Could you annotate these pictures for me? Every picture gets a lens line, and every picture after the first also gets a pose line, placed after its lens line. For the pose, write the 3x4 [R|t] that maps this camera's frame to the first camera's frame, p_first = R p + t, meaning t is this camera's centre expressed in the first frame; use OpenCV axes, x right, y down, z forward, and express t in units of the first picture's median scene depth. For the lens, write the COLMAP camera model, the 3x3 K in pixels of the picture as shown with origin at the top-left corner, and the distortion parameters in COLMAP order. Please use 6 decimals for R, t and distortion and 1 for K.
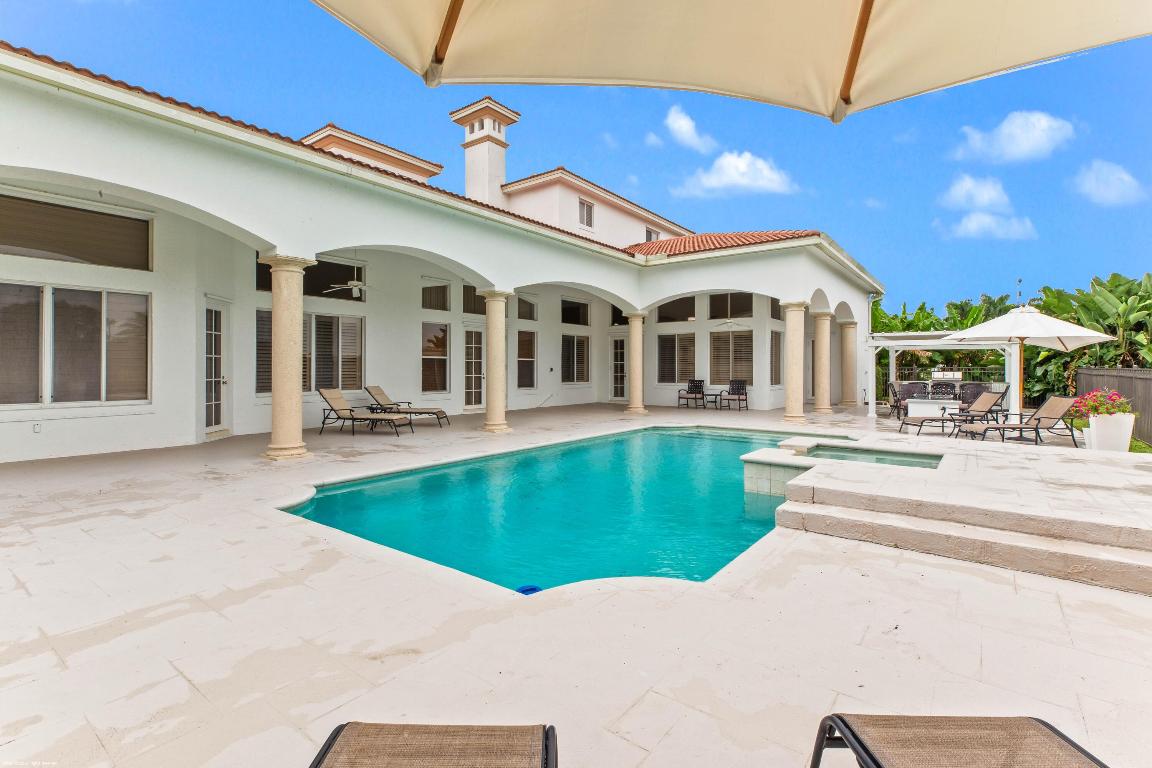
lens RADIAL K [[528.3, 0, 580.4], [0, 528.3, 375.8], [0, 0, 1]] dist [0.001754, 0.001437]
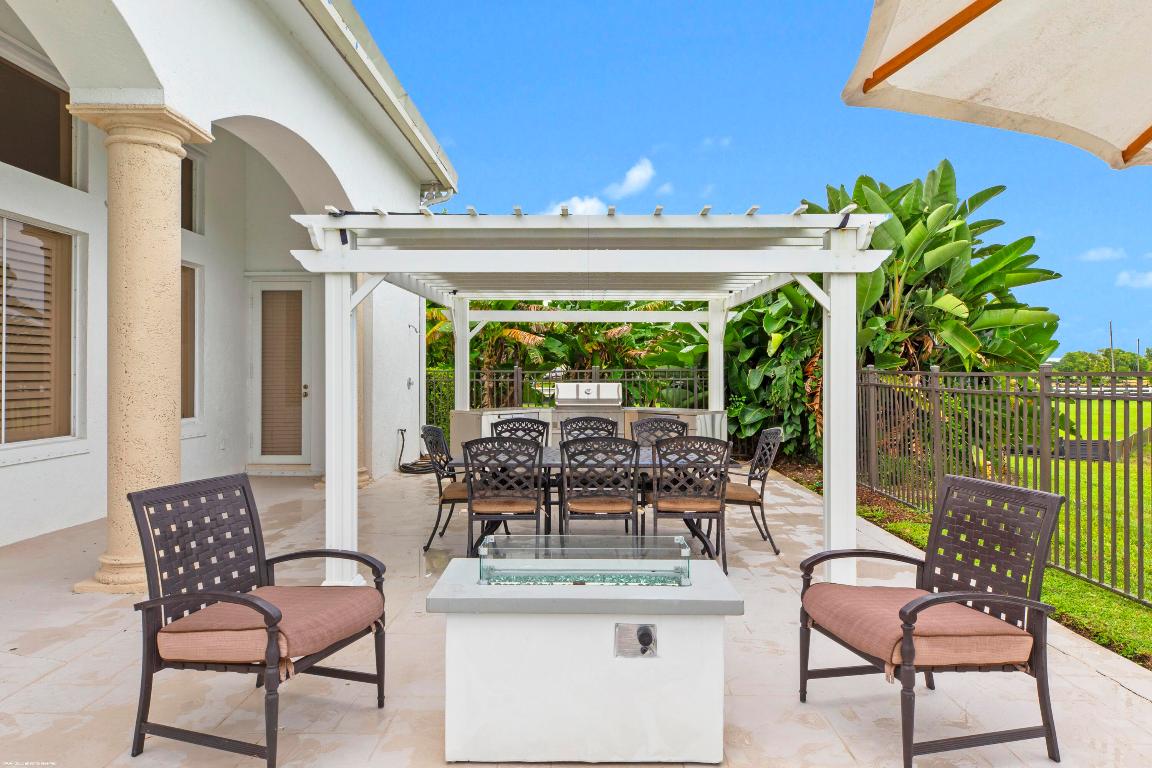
lens RADIAL K [[731.9, 0, 577.5], [0, 731.9, 375.7], [0, 0, 1]] dist [0.000187, 0.000033]
pose [[0.806726, -0.007707, 0.590876, 0.367390], [0.012593, 0.999912, -0.004151, -0.010033], [-0.590792, 0.010790, 0.806752, 0.561039]]
